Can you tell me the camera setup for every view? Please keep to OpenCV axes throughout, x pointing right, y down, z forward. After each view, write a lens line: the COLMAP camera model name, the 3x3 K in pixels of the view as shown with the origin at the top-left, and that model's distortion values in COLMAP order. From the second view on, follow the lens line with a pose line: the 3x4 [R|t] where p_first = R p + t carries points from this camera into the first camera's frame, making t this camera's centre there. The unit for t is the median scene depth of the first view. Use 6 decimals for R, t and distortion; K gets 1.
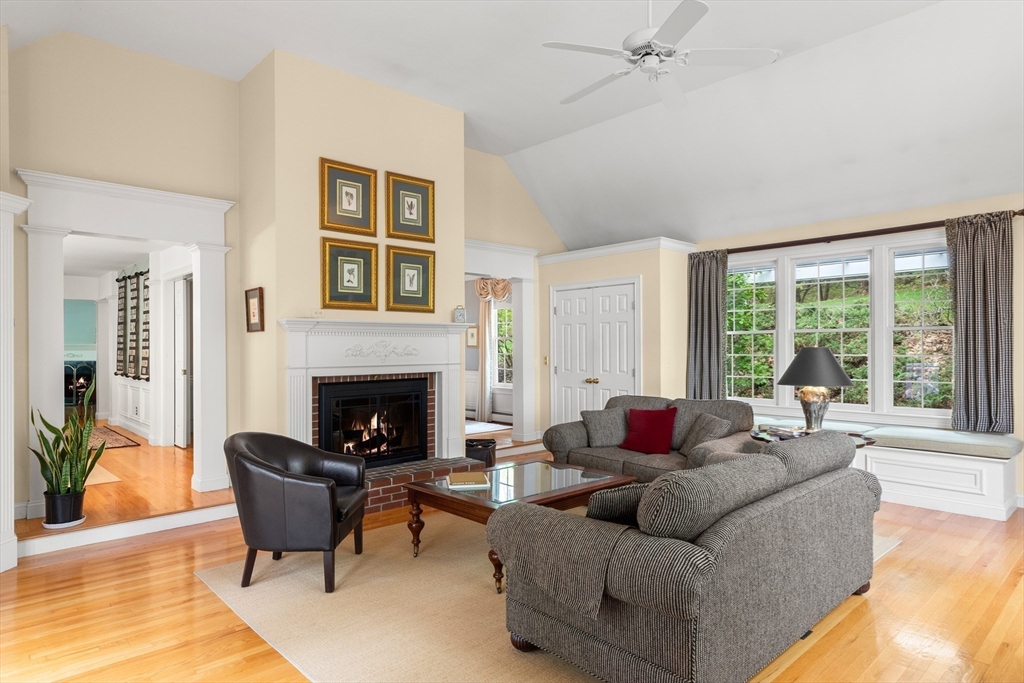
lens RADIAL K [[601.8, 0, 511.9], [0, 601.8, 344.7], [0, 0, 1]] dist [-0.000981, -0.000495]
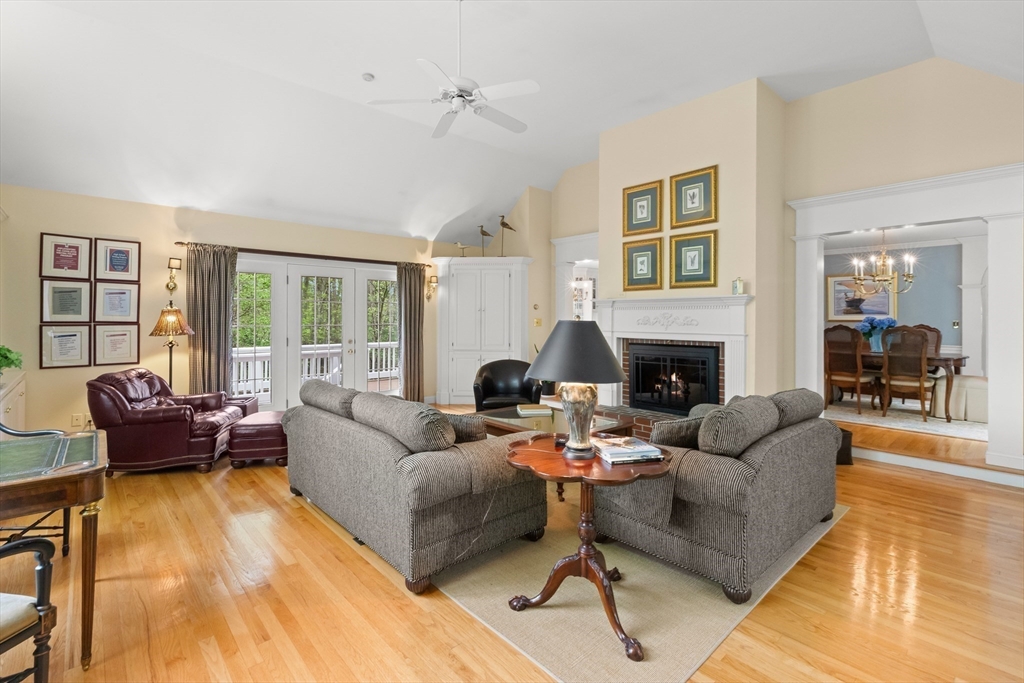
lens RADIAL K [[464.9, 0, 510.4], [0, 464.9, 315.7], [0, 0, 1]] dist [0.000655, 0.000028]
pose [[-0.007936, 0.002075, -0.999966, 0.754276], [0.001060, 0.999997, 0.002067, -0.003368], [0.999968, -0.001043, -0.007938, 0.677374]]
